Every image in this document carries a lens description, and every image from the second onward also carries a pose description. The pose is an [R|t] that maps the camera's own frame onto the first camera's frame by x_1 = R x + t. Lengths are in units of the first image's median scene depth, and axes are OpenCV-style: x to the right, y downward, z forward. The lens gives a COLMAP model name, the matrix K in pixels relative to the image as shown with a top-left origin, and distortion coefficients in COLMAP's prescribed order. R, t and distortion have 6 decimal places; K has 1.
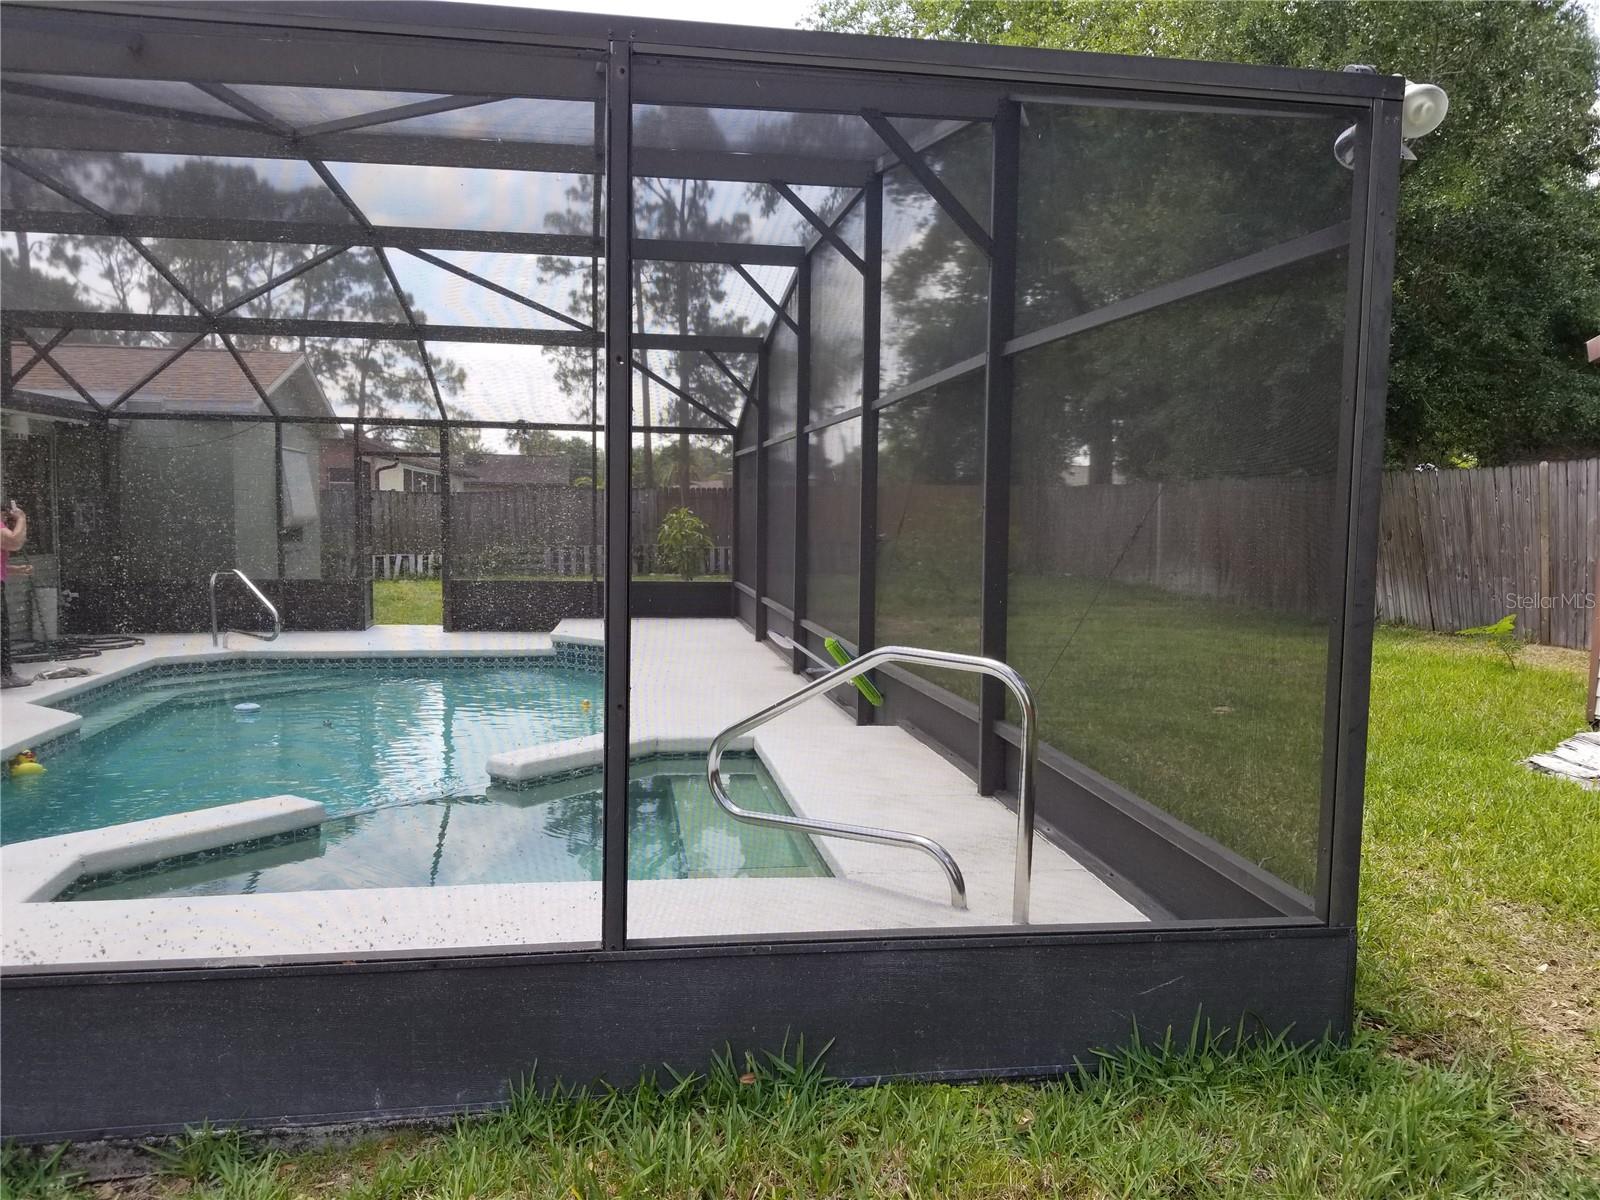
lens RADIAL K [[1267.5, 0, 783.3], [0, 1267.5, 616.2], [0, 0, 1]] dist [0.092785, -0.148538]
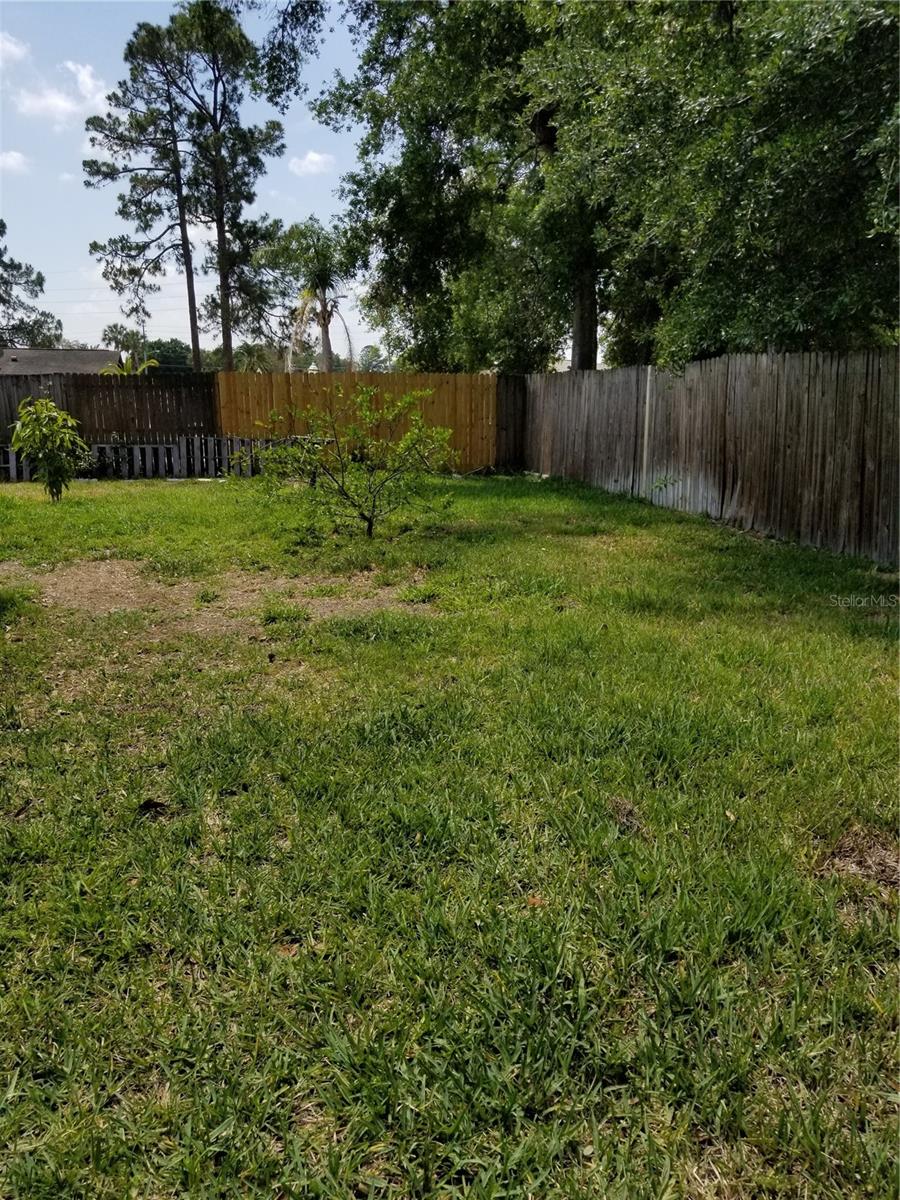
lens RADIAL K [[920.6, 0, 450.0], [0, 920.6, 600.0], [0, 0, 1]] dist [-0.004098, -0.000033]
pose [[0.996924, -0.018317, 0.076202, 0.049920], [0.008203, 0.991352, 0.130977, -0.014313], [-0.077942, -0.129949, 0.988453, 0.168816]]
